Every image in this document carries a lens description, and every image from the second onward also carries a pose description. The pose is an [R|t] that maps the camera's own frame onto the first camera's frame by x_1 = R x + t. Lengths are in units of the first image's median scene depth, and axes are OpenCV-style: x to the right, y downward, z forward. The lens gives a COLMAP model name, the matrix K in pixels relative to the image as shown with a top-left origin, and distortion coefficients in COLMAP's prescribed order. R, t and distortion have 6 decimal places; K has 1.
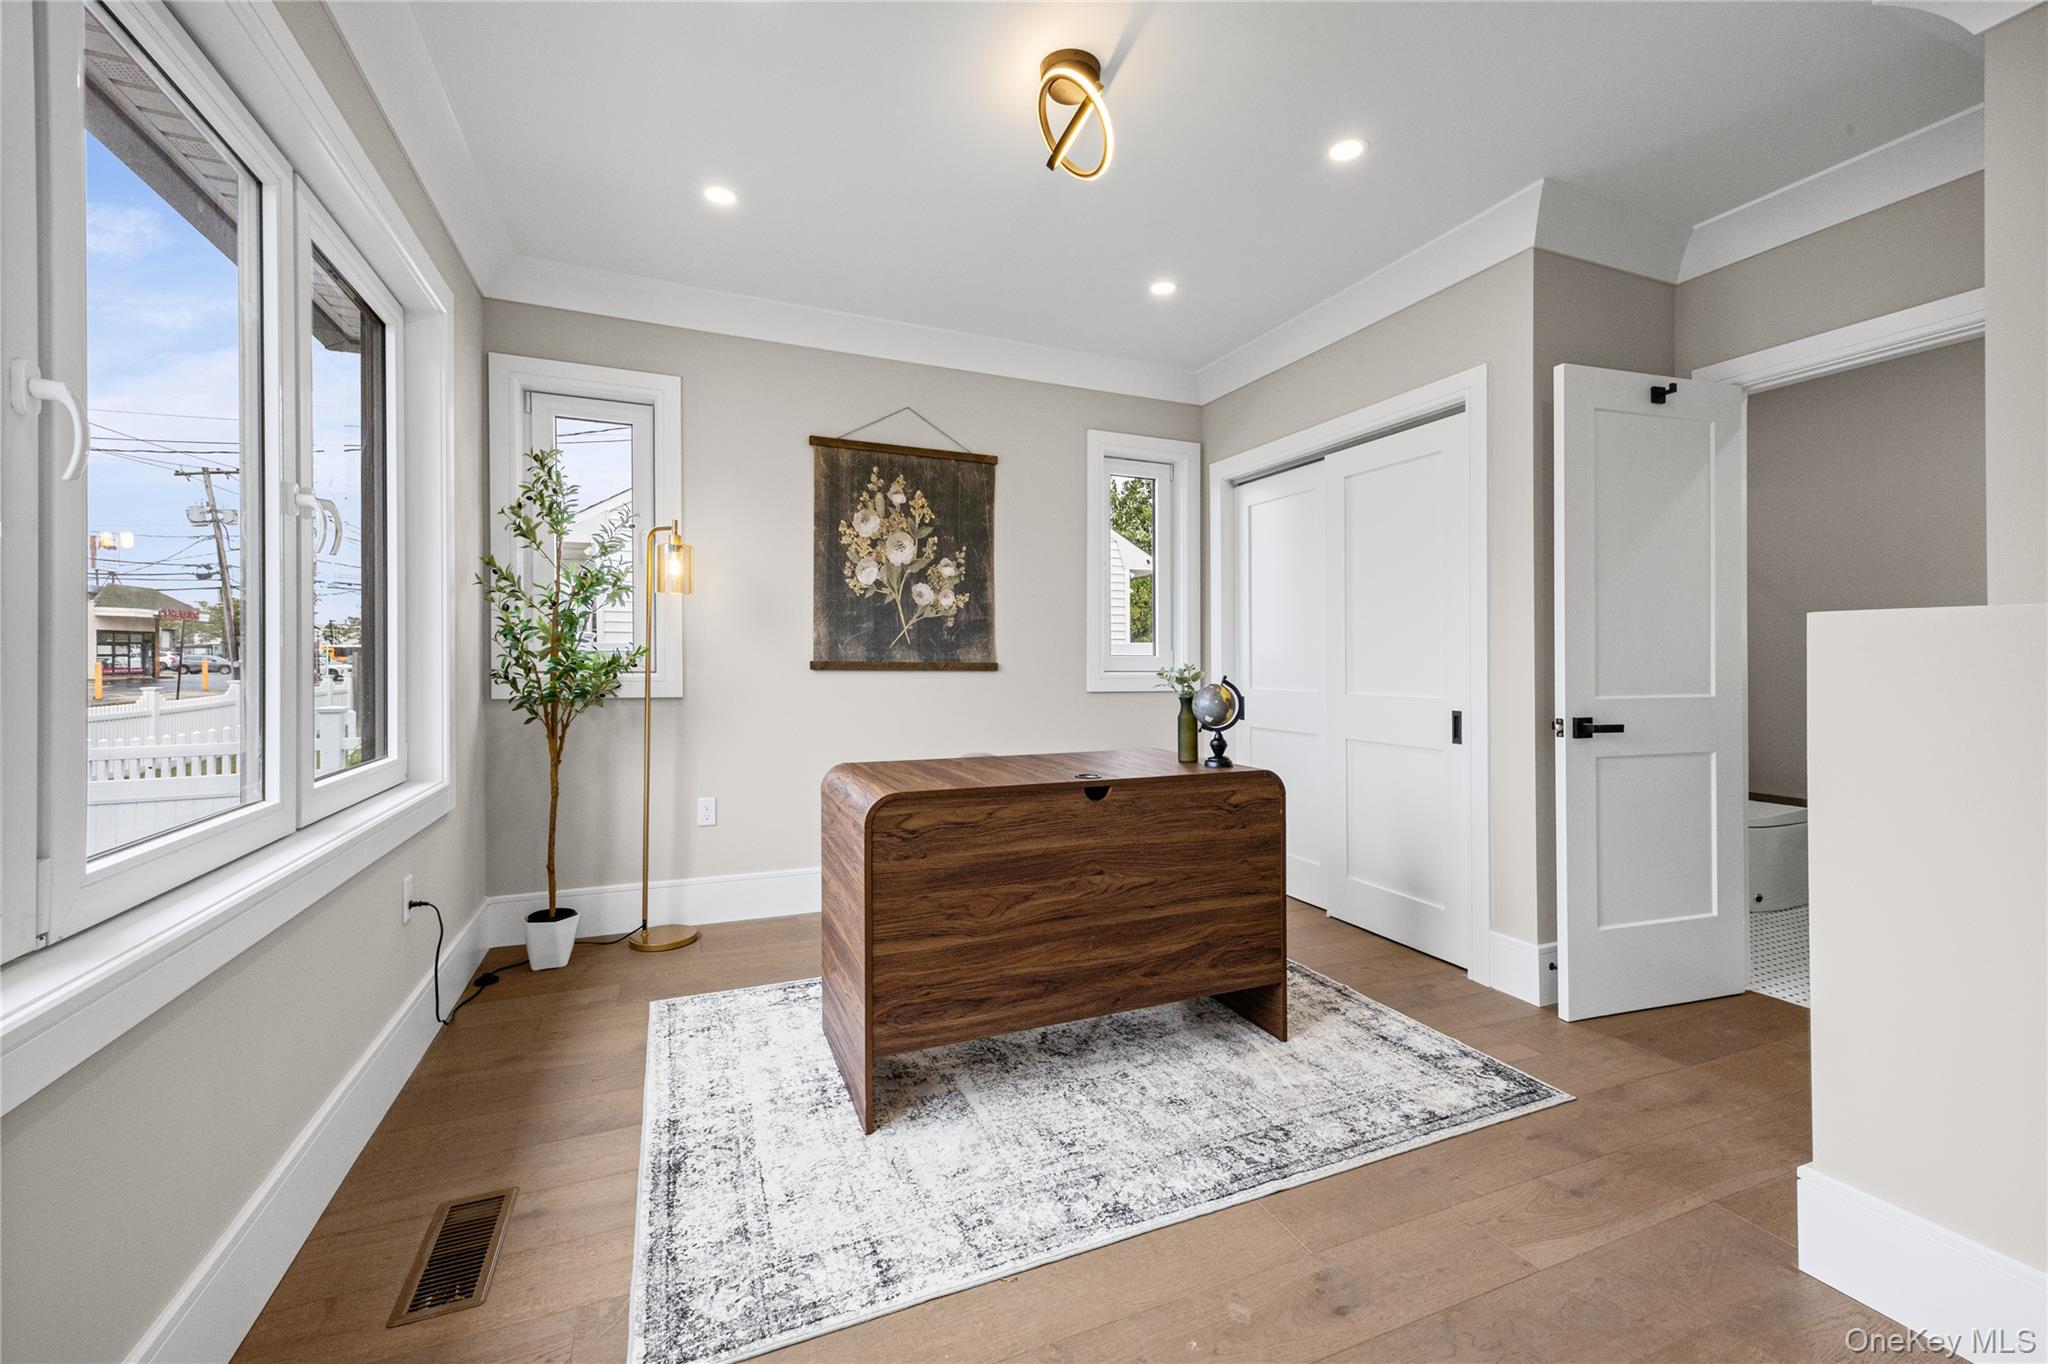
lens RADIAL K [[842.2, 0, 1021.3], [0, 842.2, 679.0], [0, 0, 1]] dist [0.008793, -0.000229]
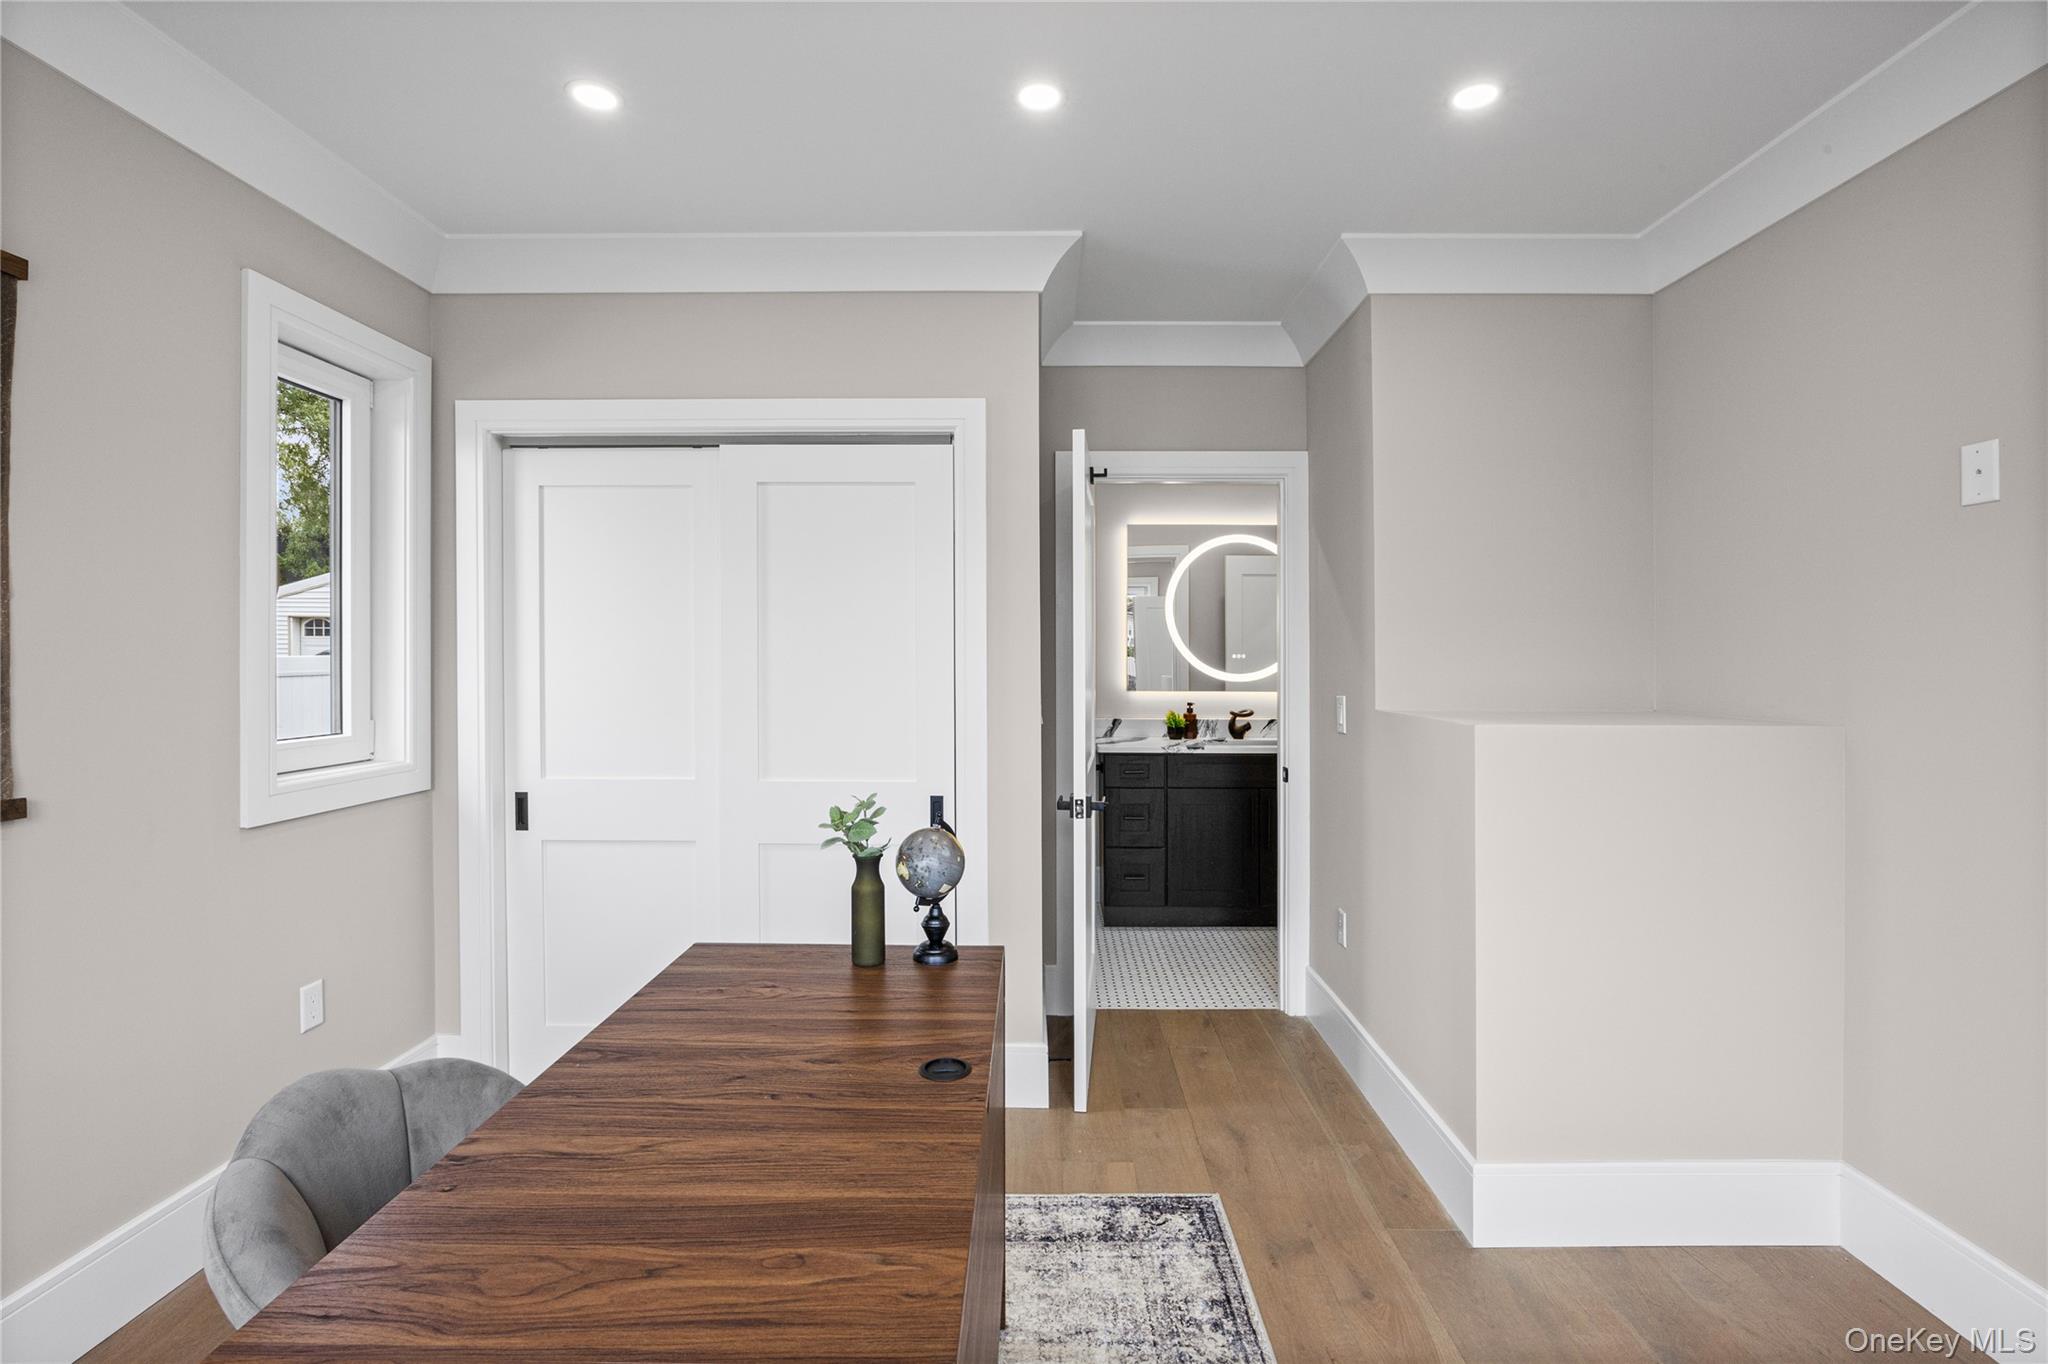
lens RADIAL K [[952.4, 0, 1066.7], [0, 952.4, 658.0], [0, 0, 1]] dist [-0.011736, 0.000570]
pose [[0.387122, -0.006279, 0.922007, -0.342937], [0.018643, 0.999826, -0.001018, -0.106817], [-0.921840, 0.017584, 0.387172, 0.569727]]
